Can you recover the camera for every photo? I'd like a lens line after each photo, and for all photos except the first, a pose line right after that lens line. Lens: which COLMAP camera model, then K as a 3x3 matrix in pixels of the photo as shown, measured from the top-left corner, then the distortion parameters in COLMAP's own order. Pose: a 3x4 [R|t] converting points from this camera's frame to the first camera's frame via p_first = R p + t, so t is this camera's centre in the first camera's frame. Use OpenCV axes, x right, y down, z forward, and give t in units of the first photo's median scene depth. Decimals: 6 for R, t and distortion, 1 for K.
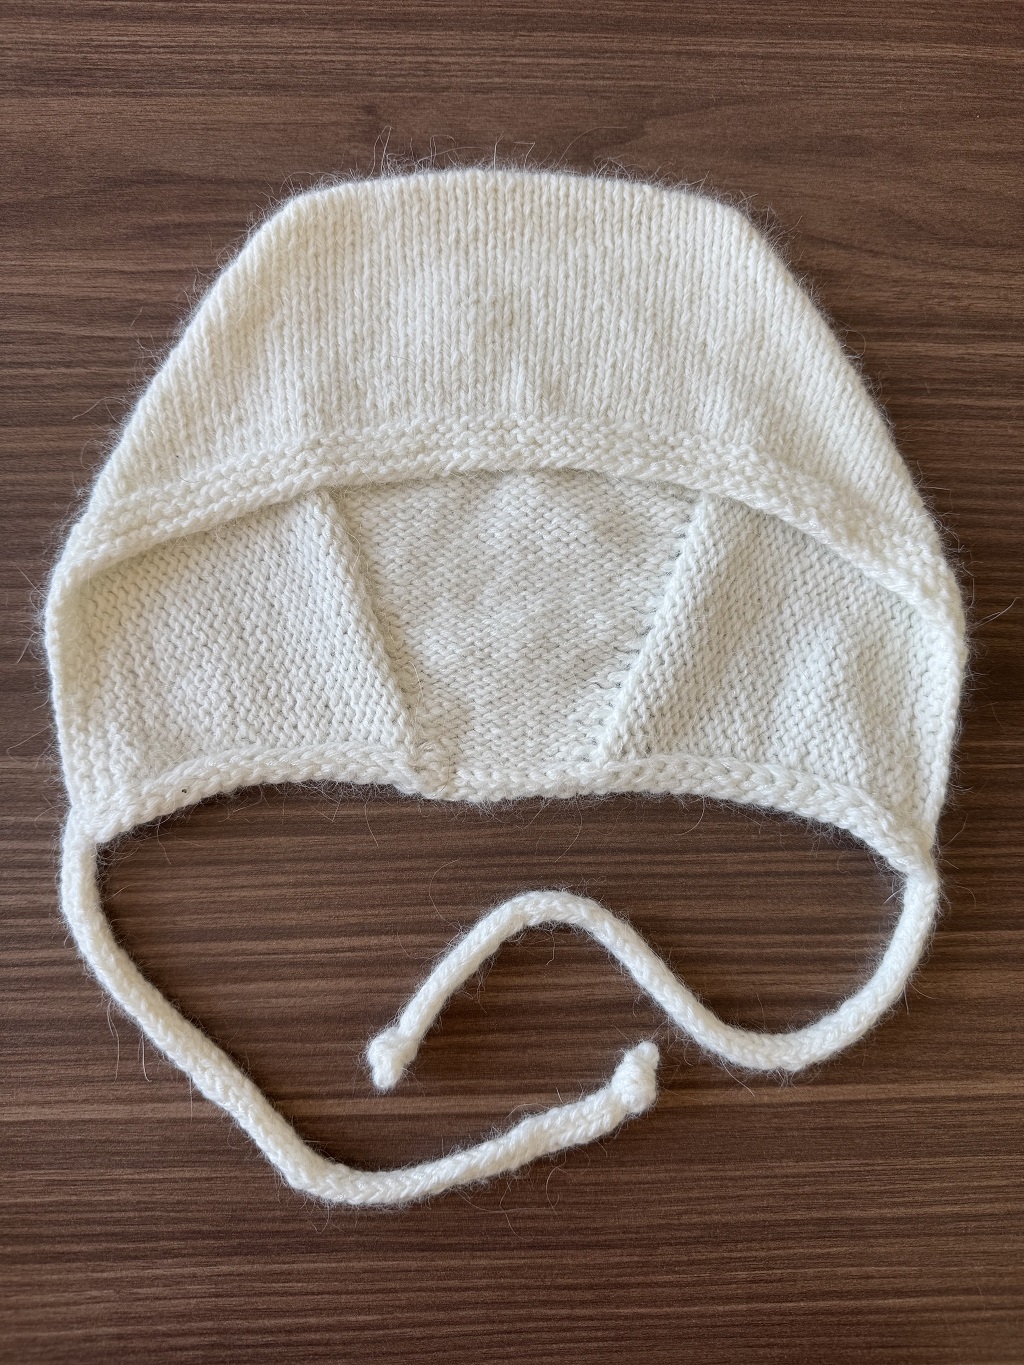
lens RADIAL K [[934.5, 0, 512.1], [0, 934.5, 685.7], [0, 0, 1]] dist [-0.036296, 0.007080]
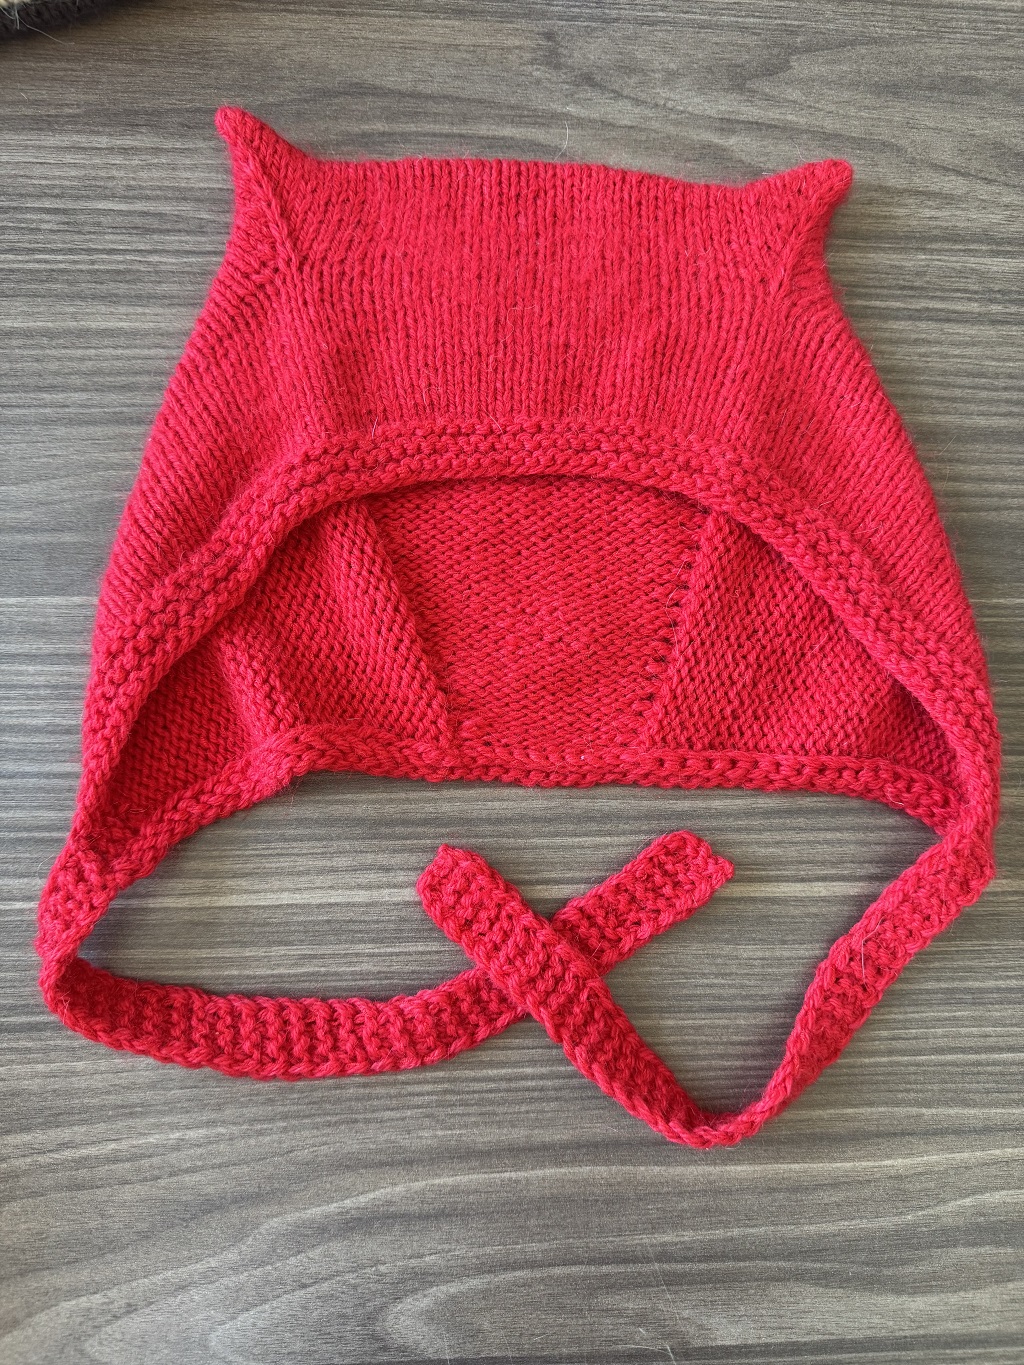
lens RADIAL K [[934.5, 0, 522.6], [0, 934.5, 684.3], [0, 0, 1]] dist [-0.036296, 0.007080]
pose [[0.999406, 0.010520, 0.032832, -0.259494], [-0.011563, 0.999429, 0.031758, 0.152261], [-0.032479, -0.032119, 0.998956, -0.167787]]
